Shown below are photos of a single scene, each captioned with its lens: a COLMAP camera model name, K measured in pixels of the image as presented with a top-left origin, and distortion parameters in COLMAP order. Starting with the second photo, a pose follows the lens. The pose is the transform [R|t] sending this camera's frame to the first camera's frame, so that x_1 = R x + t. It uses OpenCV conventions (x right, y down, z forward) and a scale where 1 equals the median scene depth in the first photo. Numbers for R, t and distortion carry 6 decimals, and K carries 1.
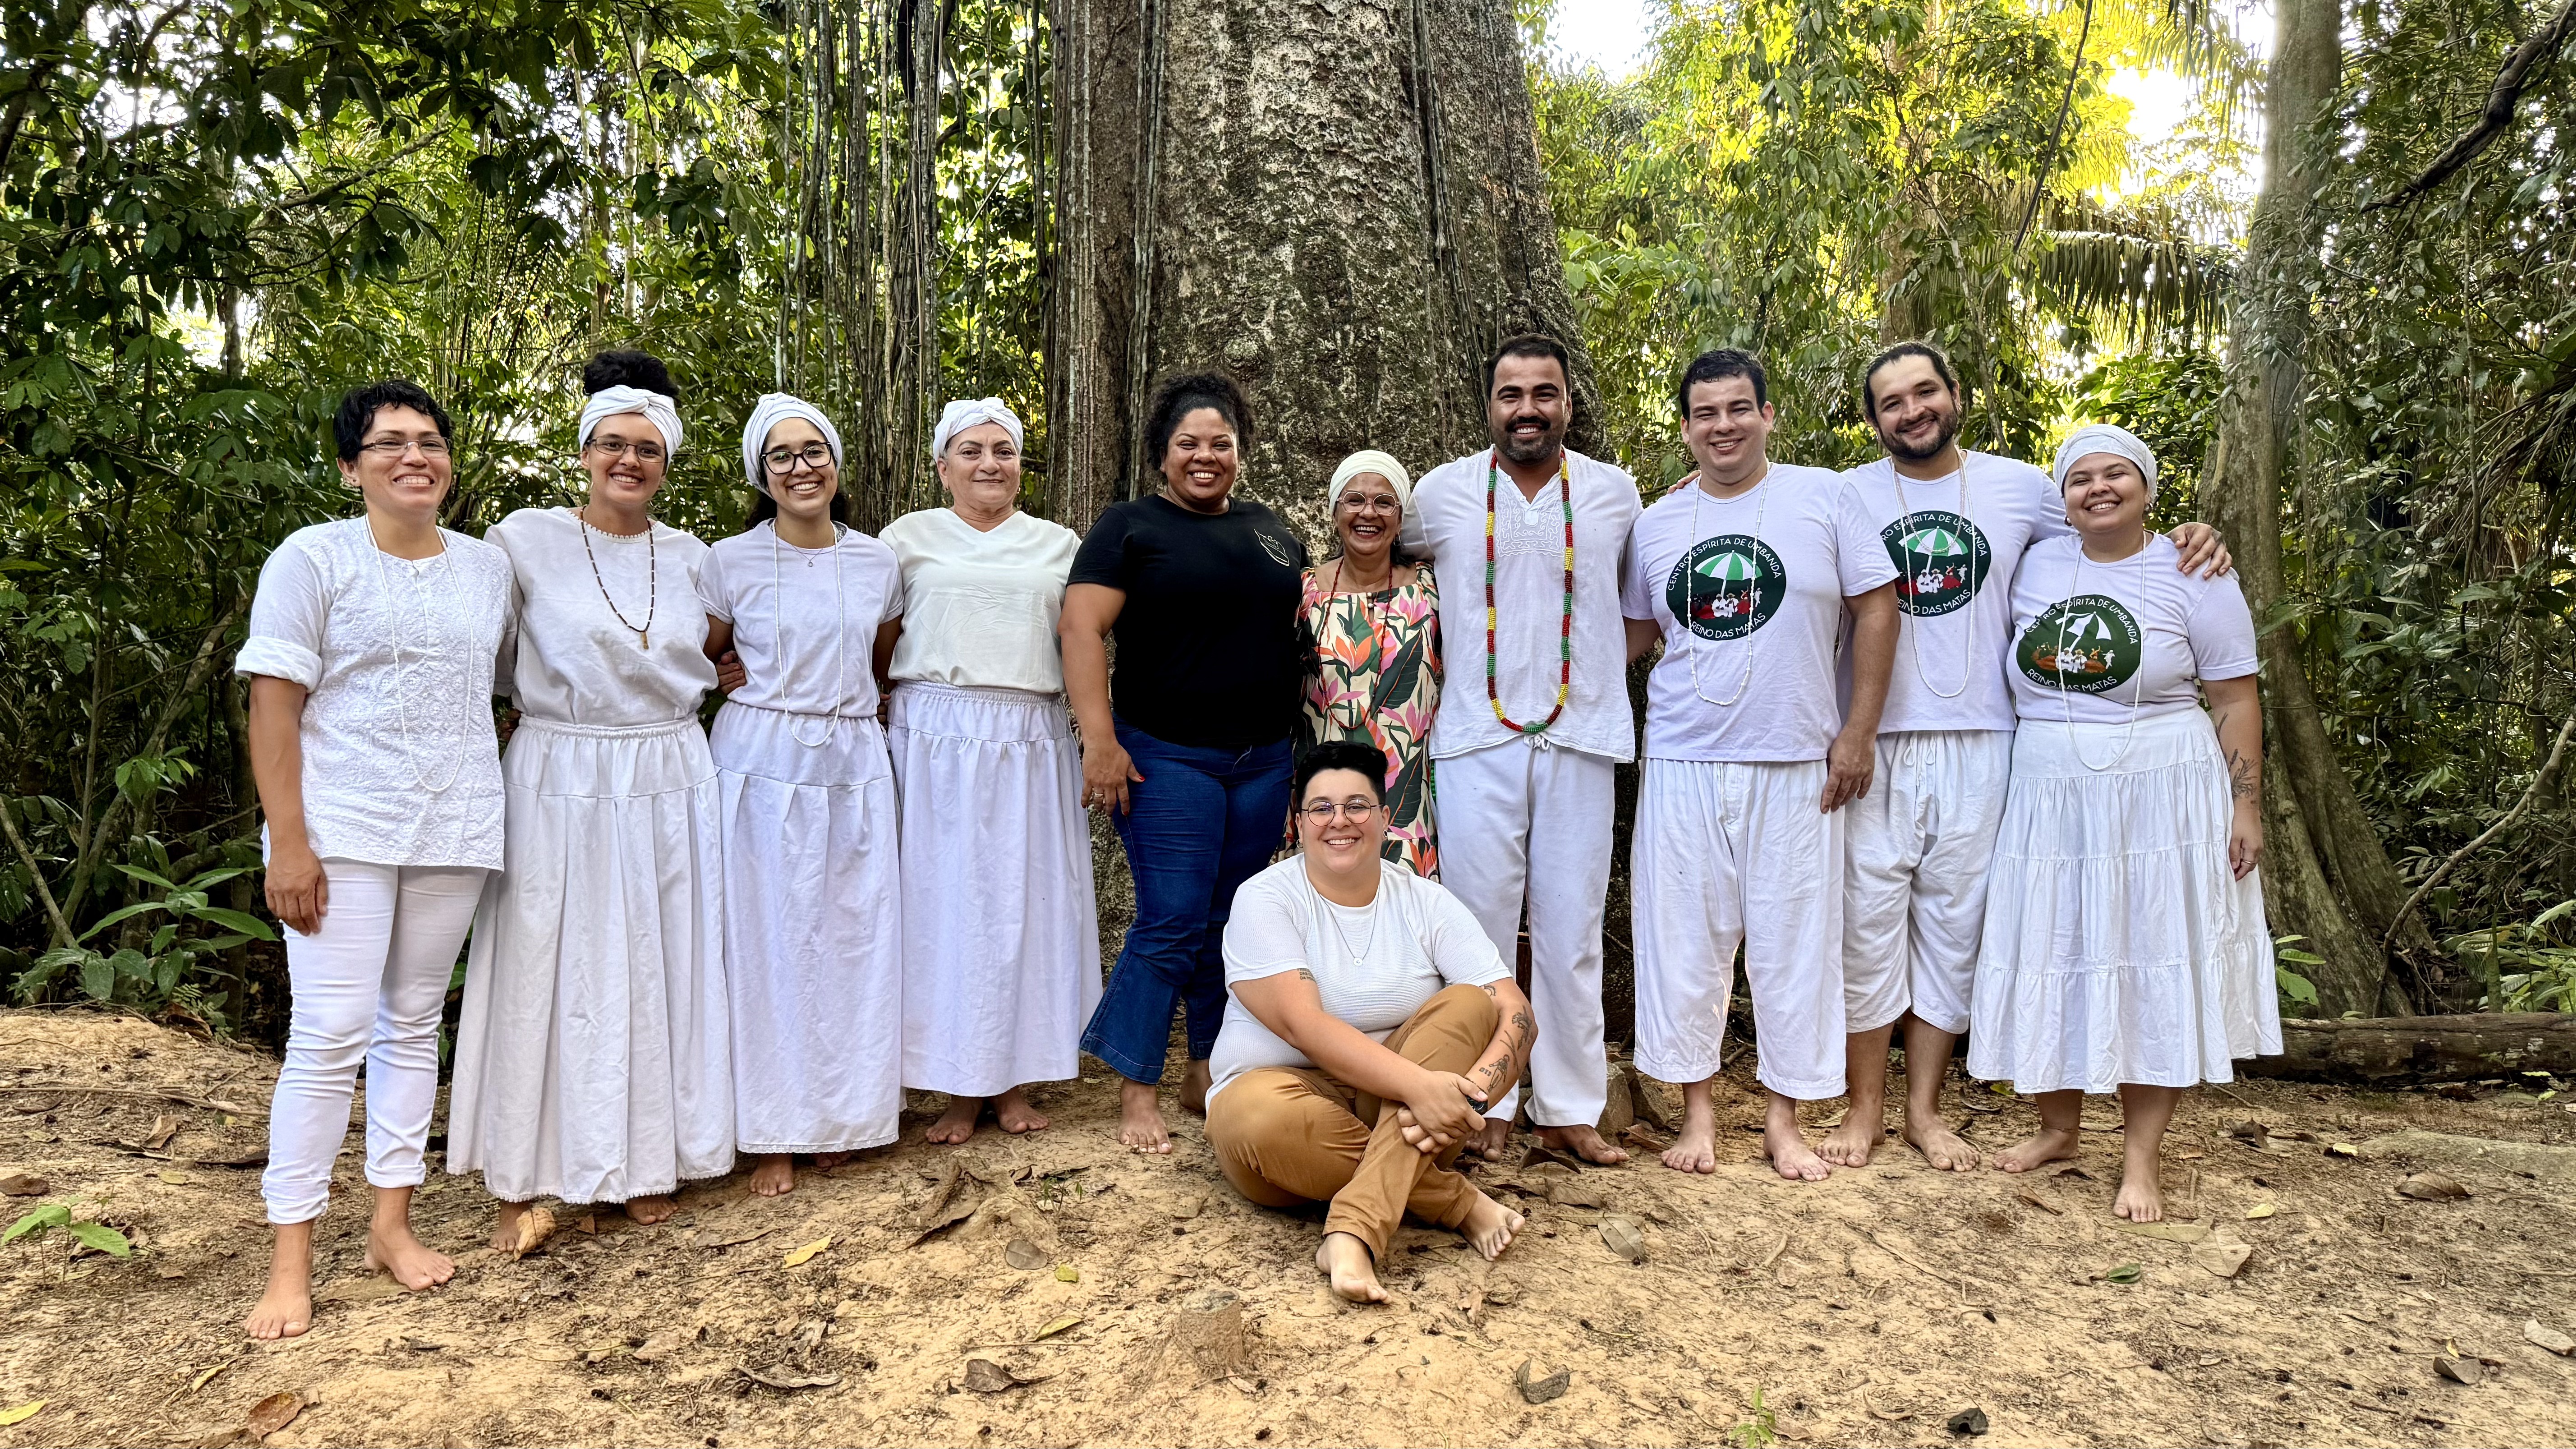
lens RADIAL K [[2042.4, 0, 1272.8], [0, 2042.4, 772.8], [0, 0, 1]] dist [0.138567, -0.140053]
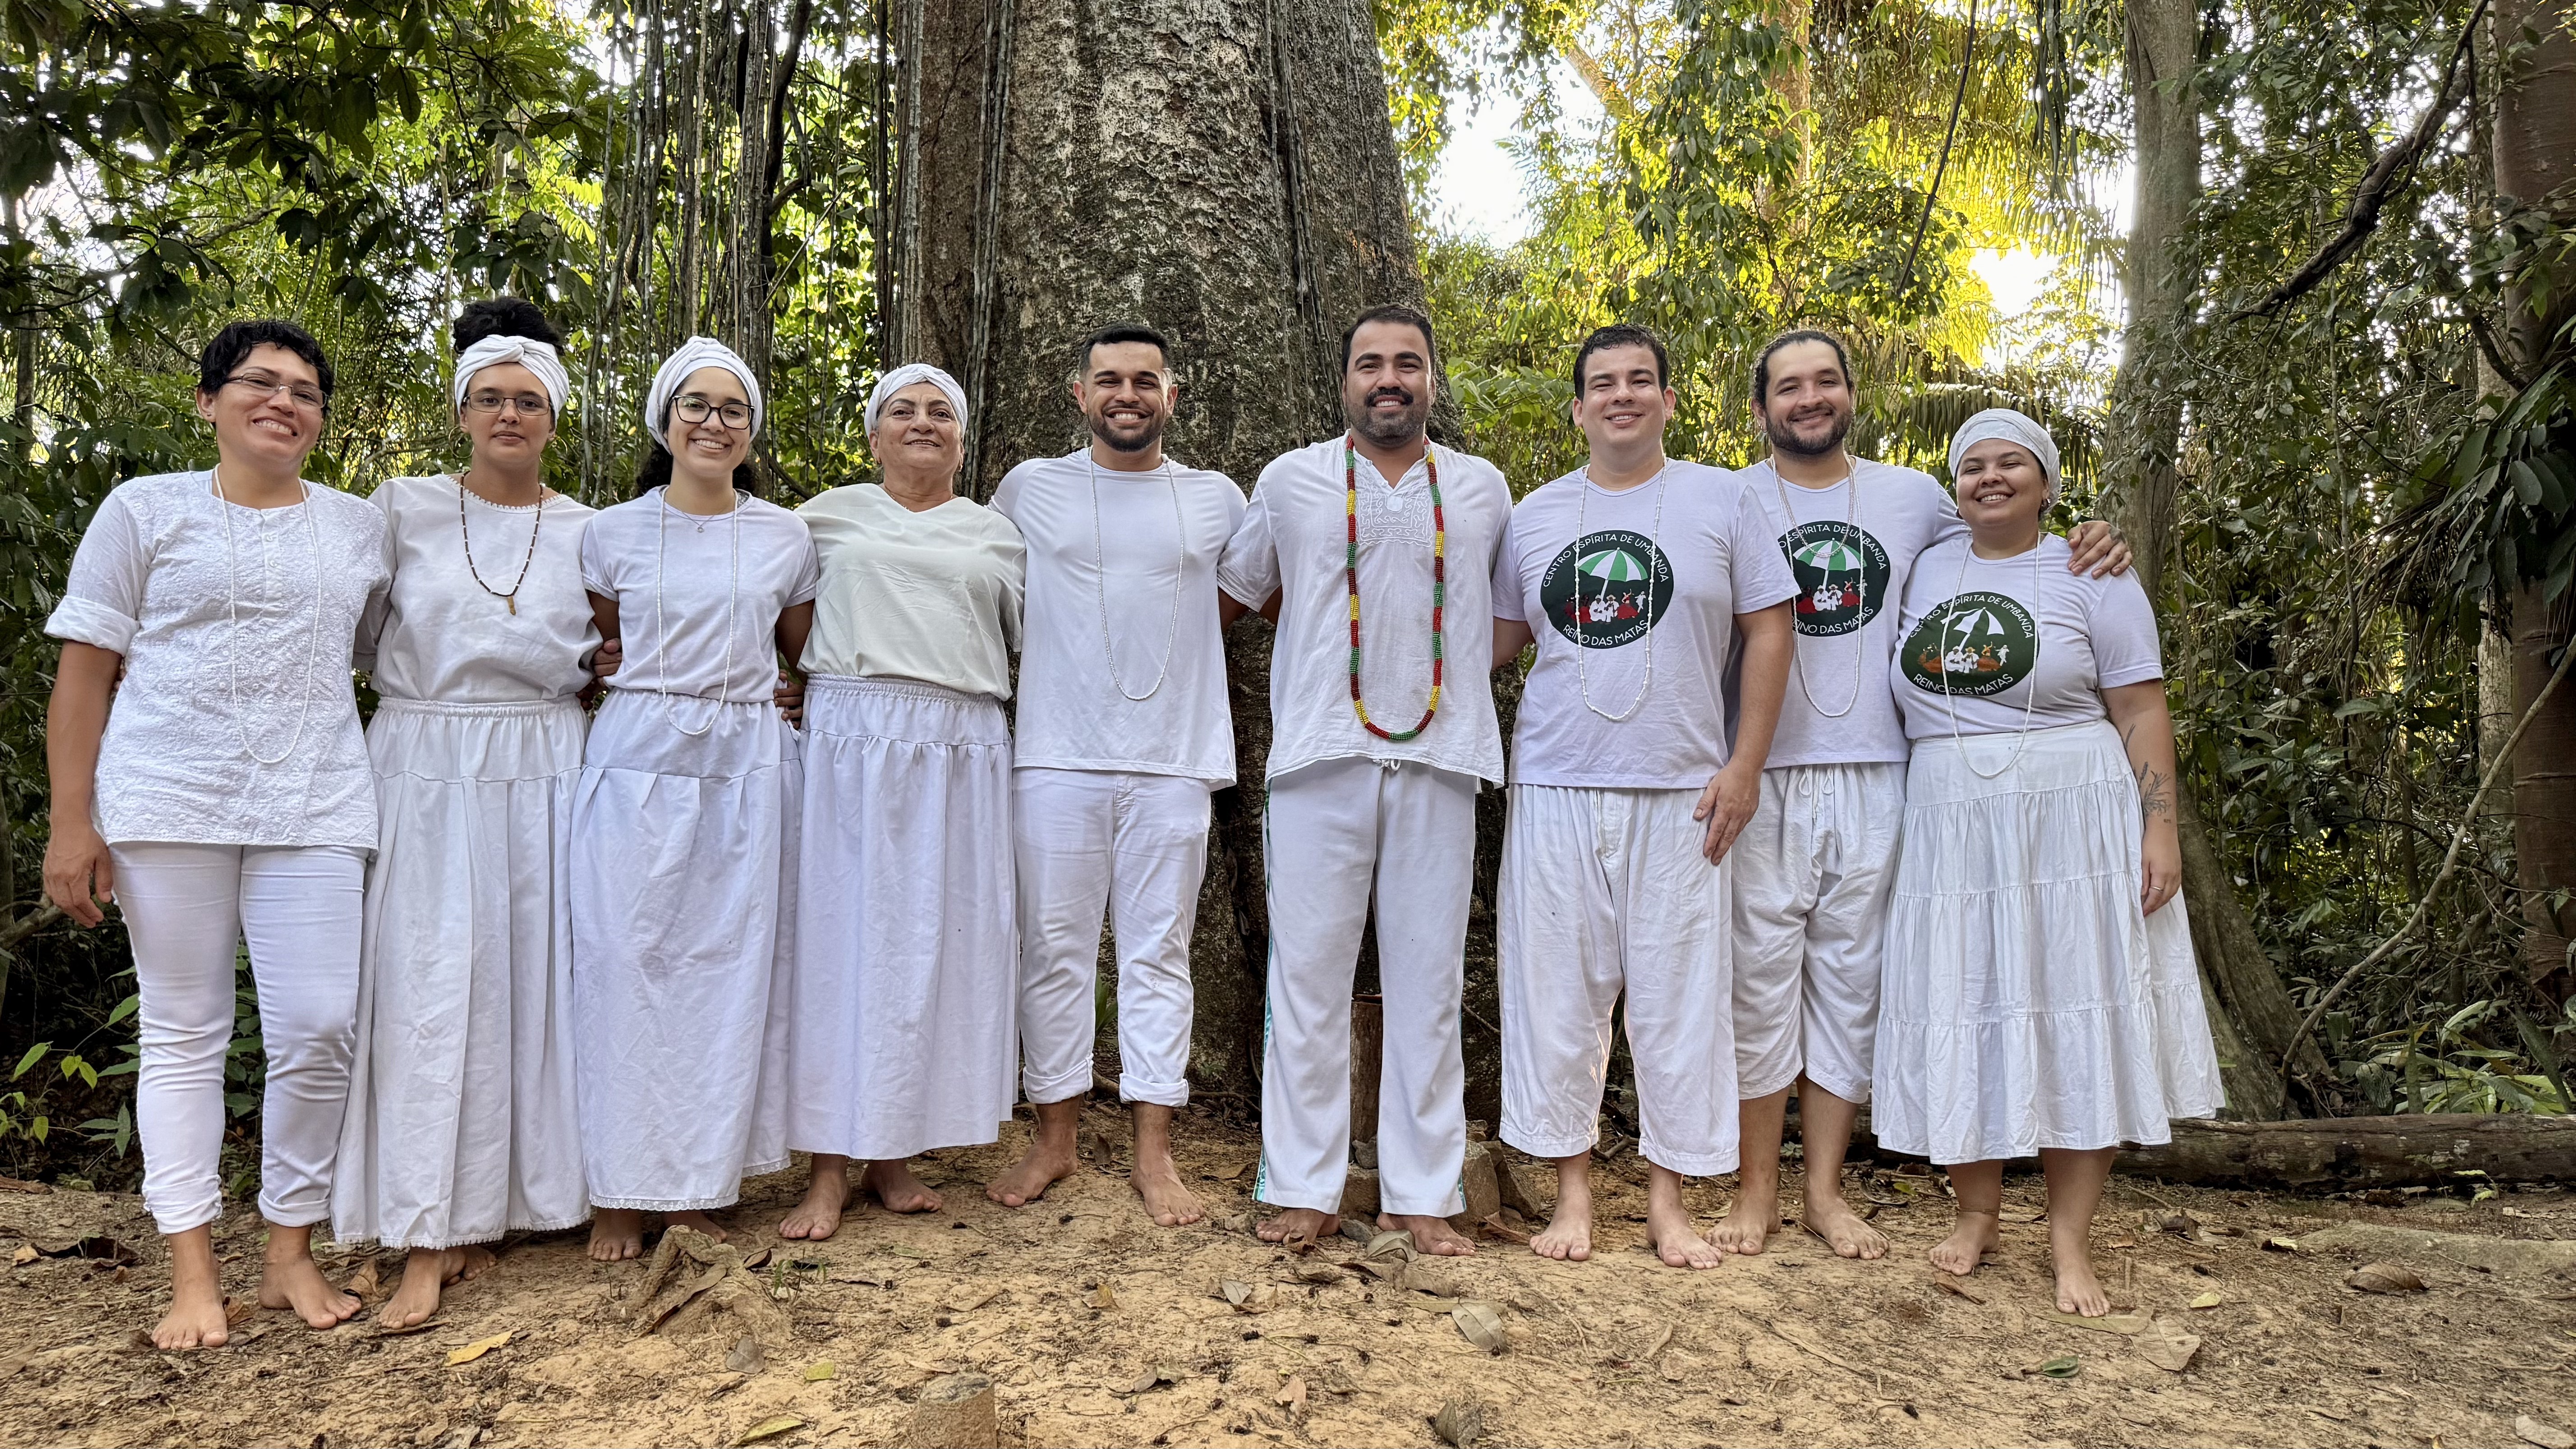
lens RADIAL K [[1992.6, 0, 1290.2], [0, 1992.6, 771.1], [0, 0, 1]] dist [0.129962, -0.156323]
pose [[0.998337, 0.014955, 0.055670, 0.029187], [-0.009527, 0.995286, -0.096511, 0.054428], [-0.056851, 0.095820, 0.993774, 0.113763]]
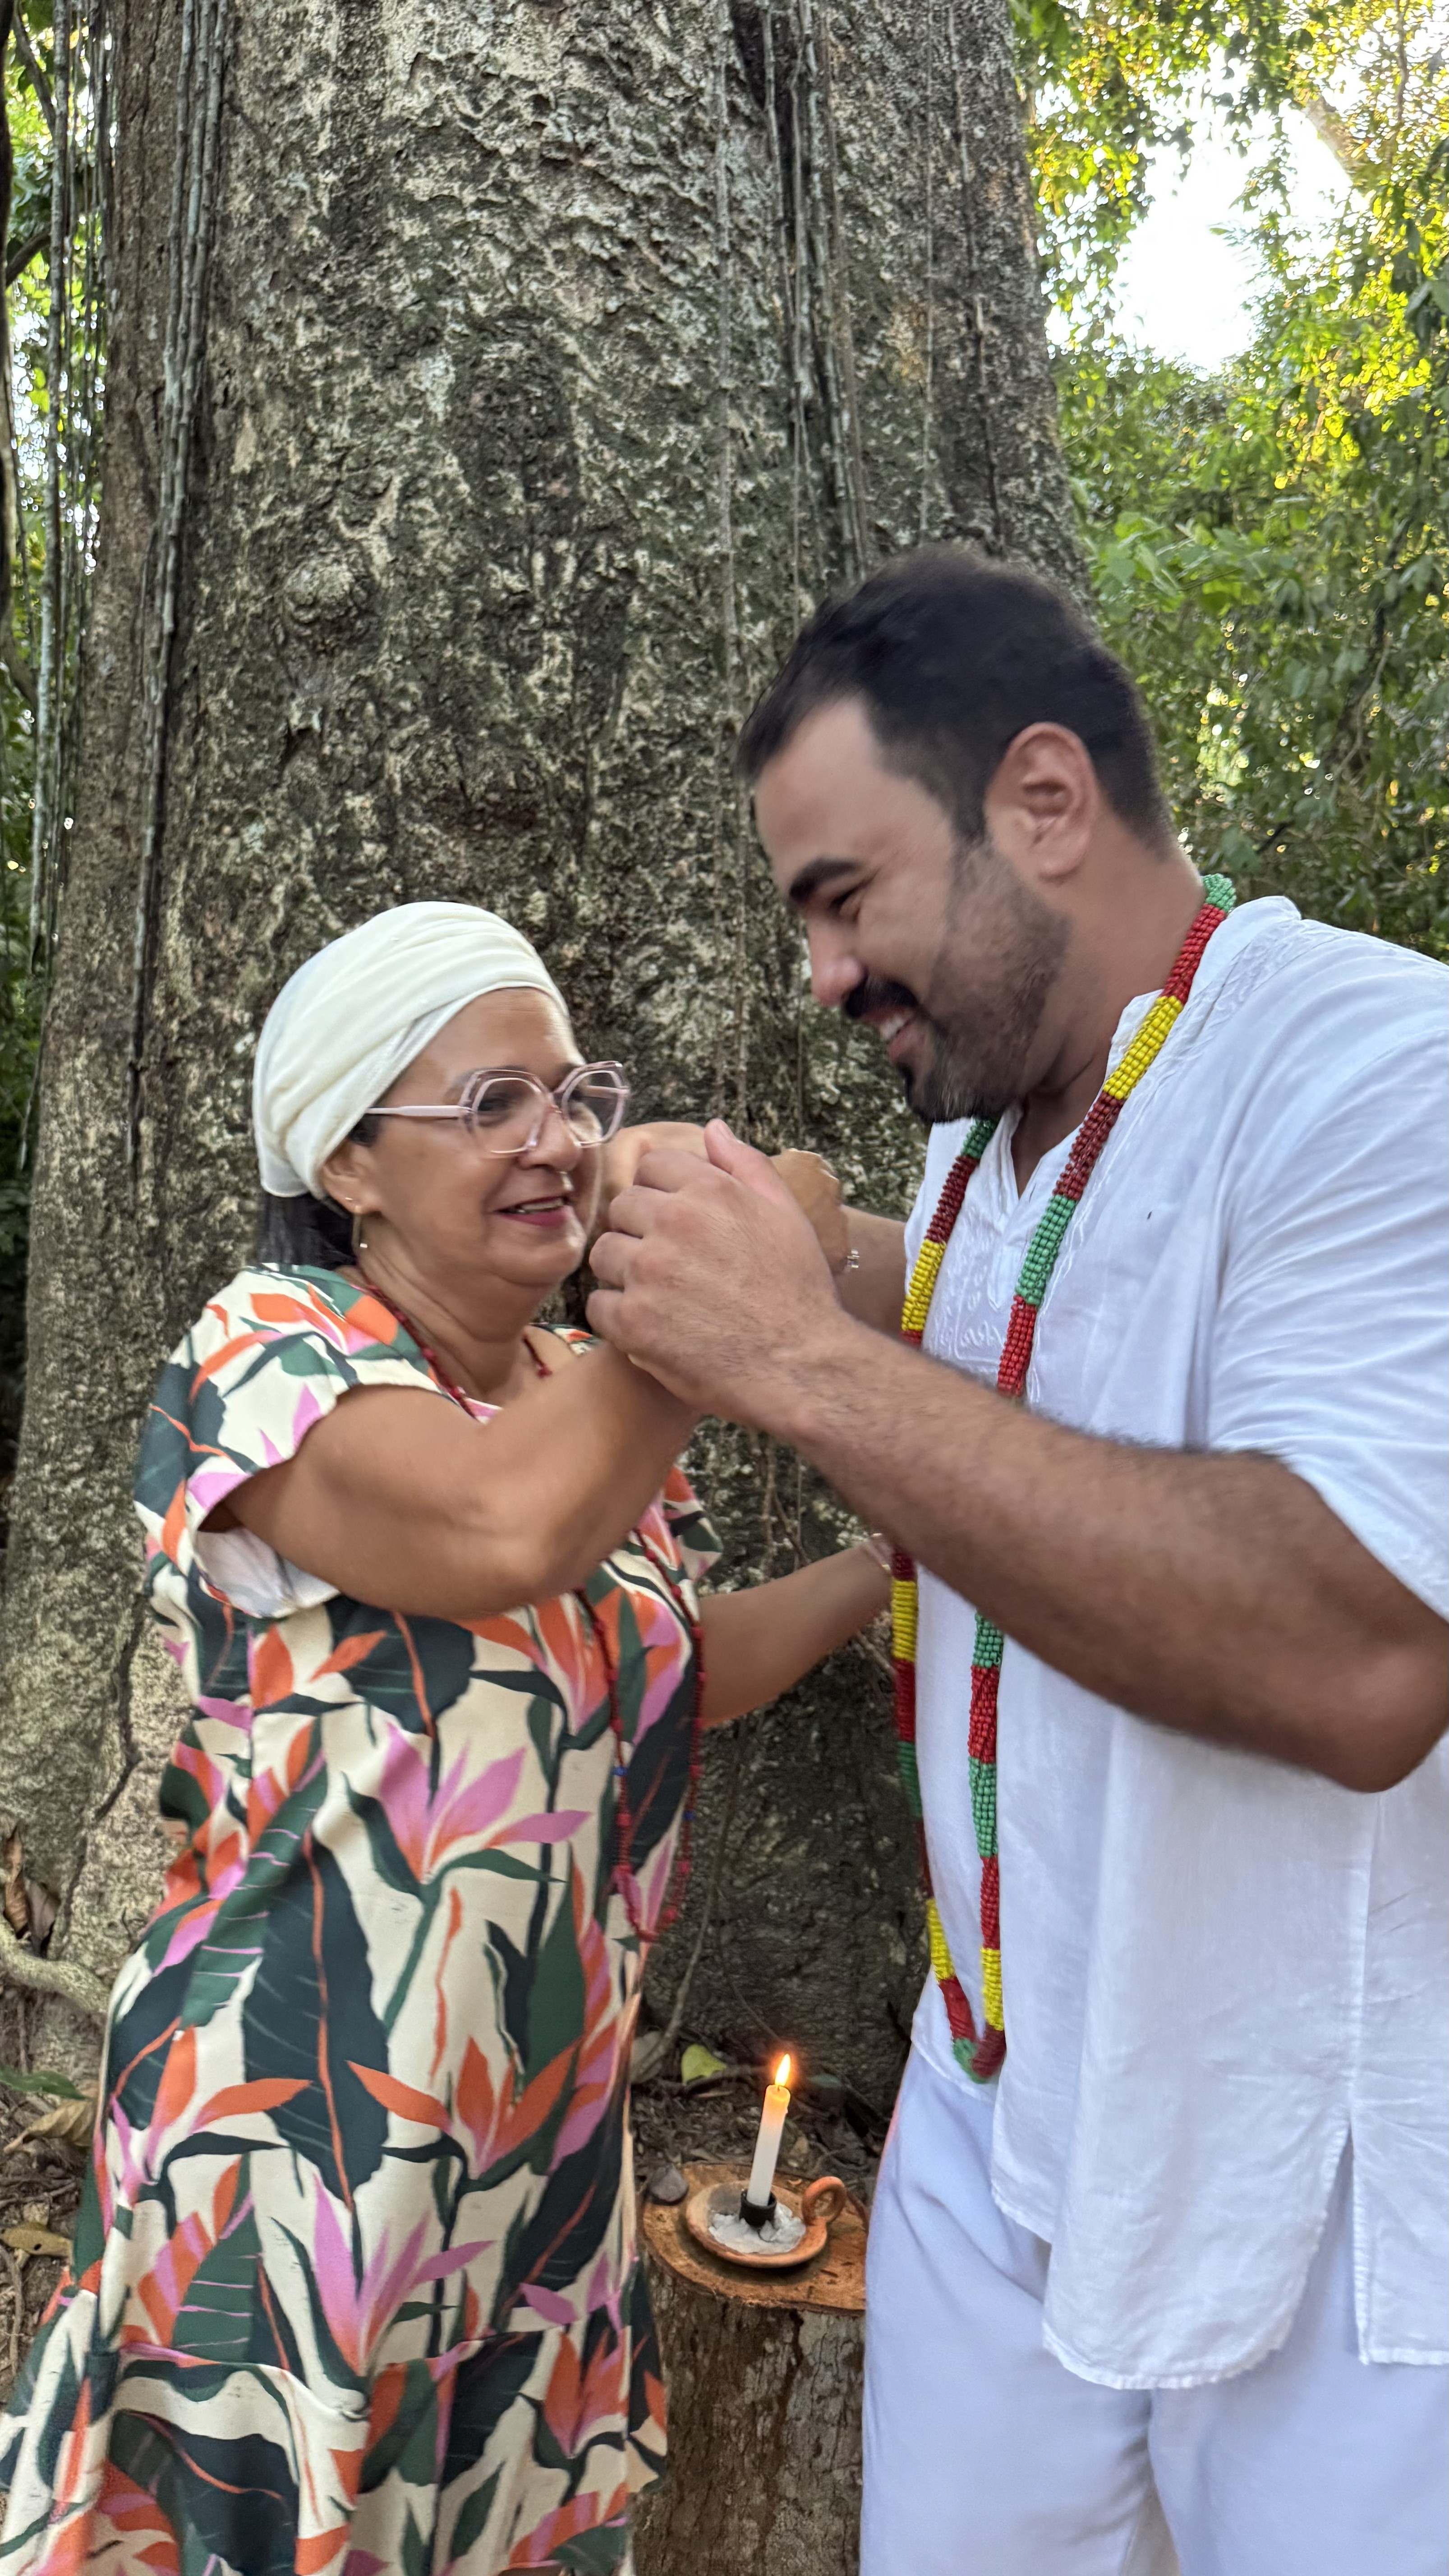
lens RADIAL K [[1799.1, 0, 724.5], [0, 1799.1, 1288.0], [0, 0, 1]] dist [0.015441, -0.038457]
pose [[0.996179, 0.061883, -0.061628, 0.107539], [-0.054330, 0.991588, 0.117483, -0.100658], [0.068379, -0.113686, 0.991161, 0.580345]]
